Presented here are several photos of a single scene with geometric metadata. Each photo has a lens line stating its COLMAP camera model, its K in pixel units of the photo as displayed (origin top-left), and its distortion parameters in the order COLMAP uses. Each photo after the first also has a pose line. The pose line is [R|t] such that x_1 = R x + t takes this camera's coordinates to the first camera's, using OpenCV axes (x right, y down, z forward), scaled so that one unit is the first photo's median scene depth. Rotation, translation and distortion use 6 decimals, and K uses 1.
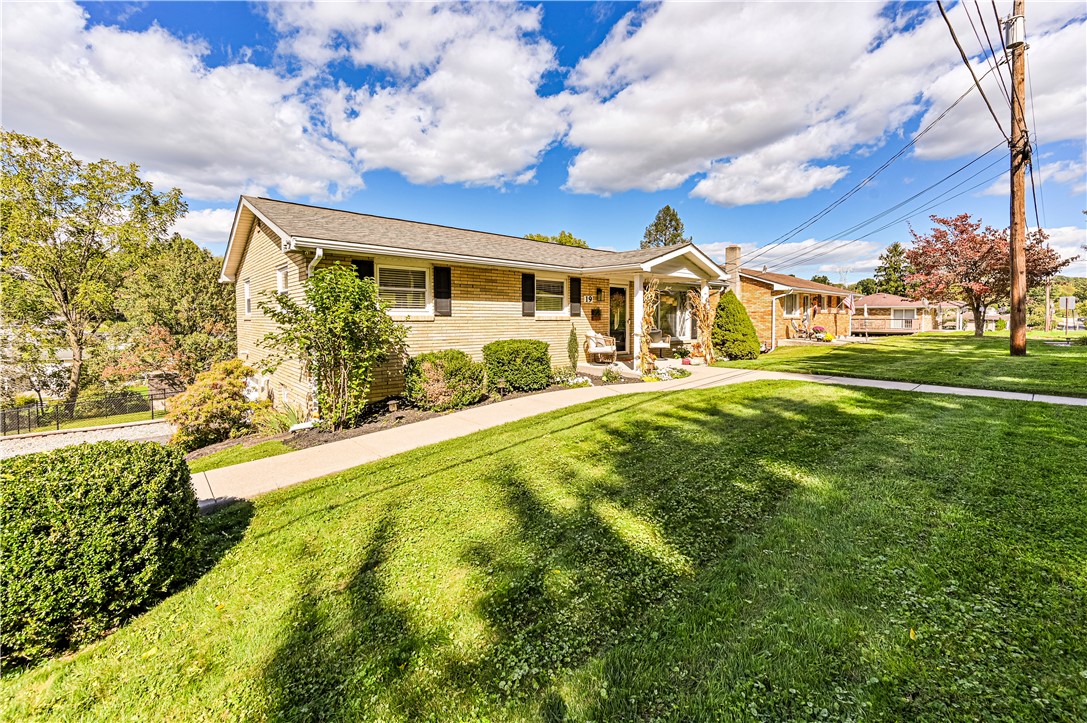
lens RADIAL K [[461.2, 0, 554.9], [0, 461.2, 316.3], [0, 0, 1]] dist [0.016632, -0.000291]
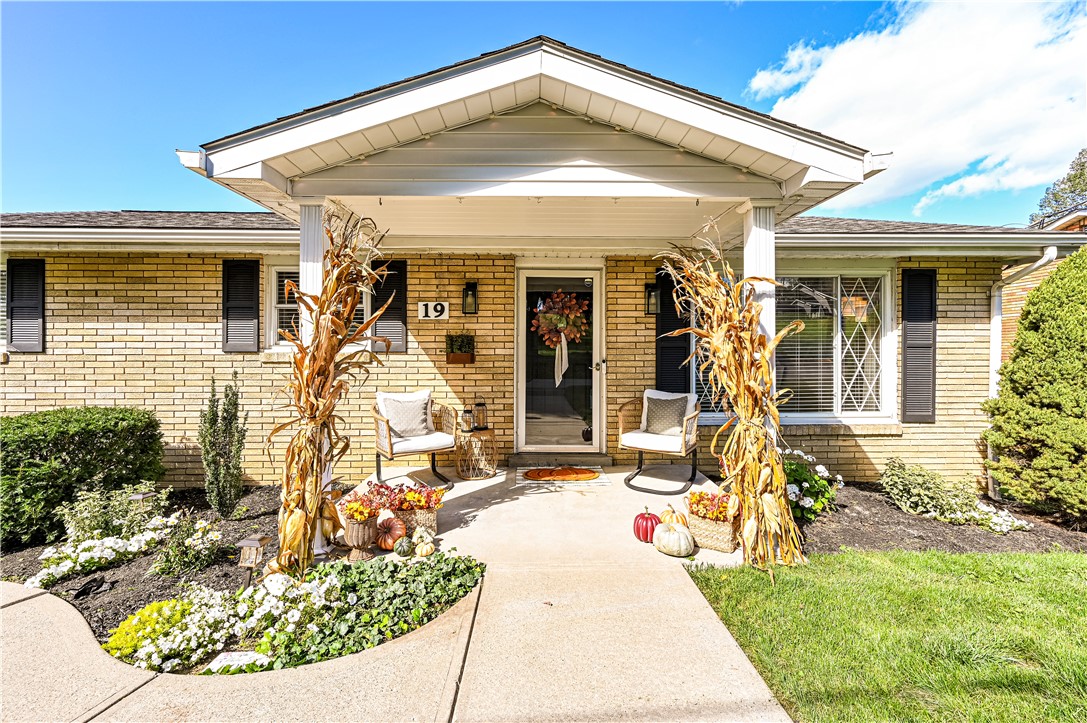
lens RADIAL K [[470.4, 0, 534.4], [0, 470.4, 352.4], [0, 0, 1]] dist [0.001038, 0.000278]
pose [[0.753462, -0.011698, -0.657387, 0.332241], [0.002038, 0.999878, -0.015456, 0.004602], [0.657488, 0.010306, 0.753394, 0.614669]]
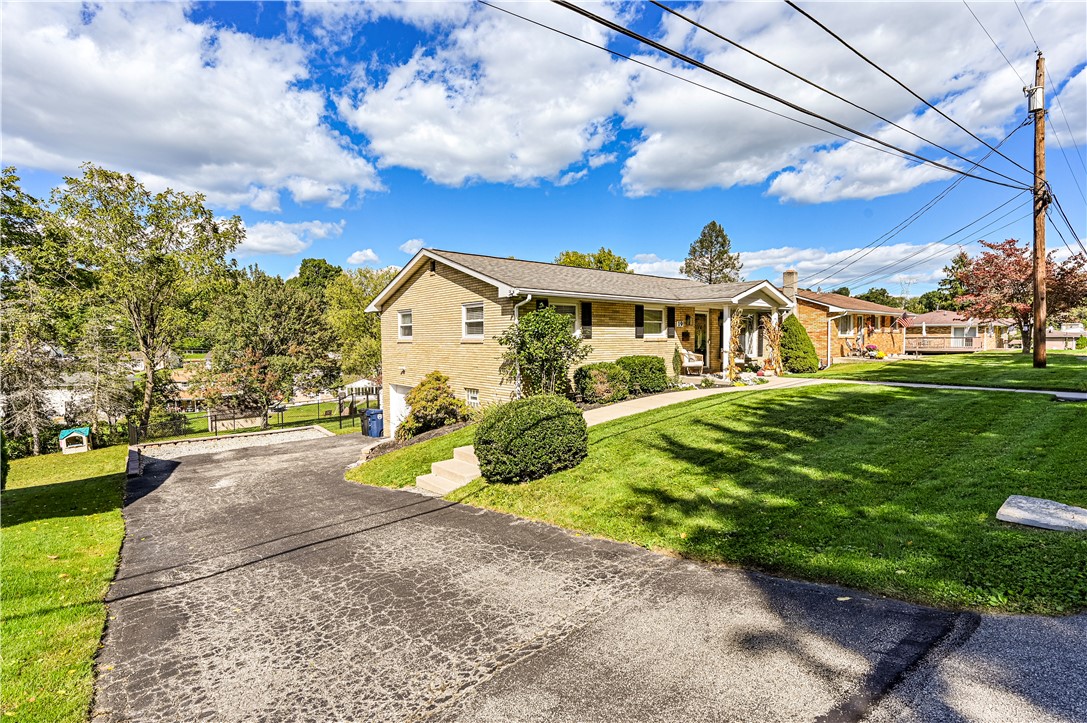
lens RADIAL K [[526.6, 0, 550.4], [0, 526.6, 342.9], [0, 0, 1]] dist [0.021854, -0.001346]
pose [[0.999409, -0.007171, -0.033606, -0.188284], [0.007554, 0.999908, 0.011299, -0.003860], [0.033522, -0.011547, 0.999371, -0.355795]]
